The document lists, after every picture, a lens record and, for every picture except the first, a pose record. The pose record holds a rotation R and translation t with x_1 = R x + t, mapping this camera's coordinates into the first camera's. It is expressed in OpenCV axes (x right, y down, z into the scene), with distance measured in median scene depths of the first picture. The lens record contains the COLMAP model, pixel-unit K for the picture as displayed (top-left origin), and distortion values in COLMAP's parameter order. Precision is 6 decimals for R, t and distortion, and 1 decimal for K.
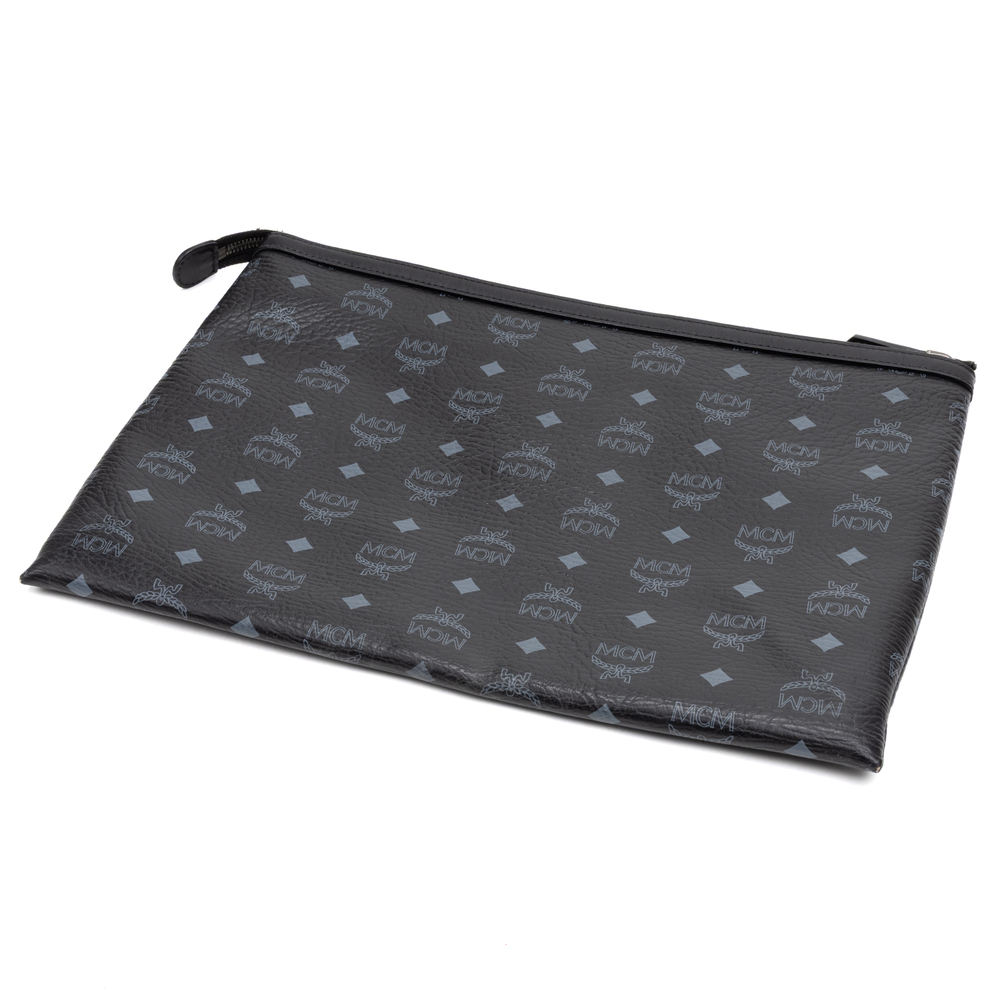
lens RADIAL K [[1927.9, 0, 500.0], [0, 1927.9, 500.0], [0, 0, 1]] dist [0.030276, 0.136183]
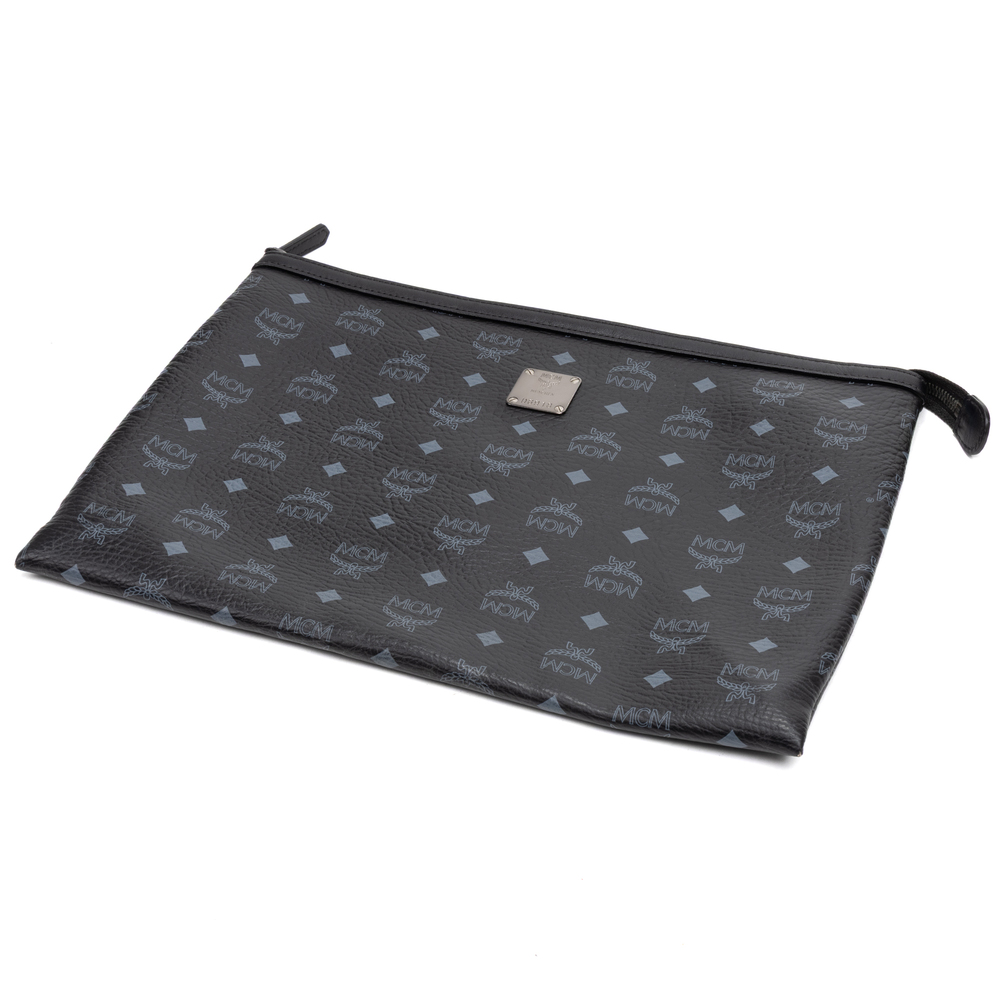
lens RADIAL K [[1927.9, 0, 500.0], [0, 1927.9, 500.0], [0, 0, 1]] dist [0.030276, 0.136183]
pose [[0.987643, 0.005023, -0.156637, 0.186432], [-0.011140, 0.999208, -0.038198, 0.040005], [0.156321, 0.039471, 0.986917, -0.045864]]
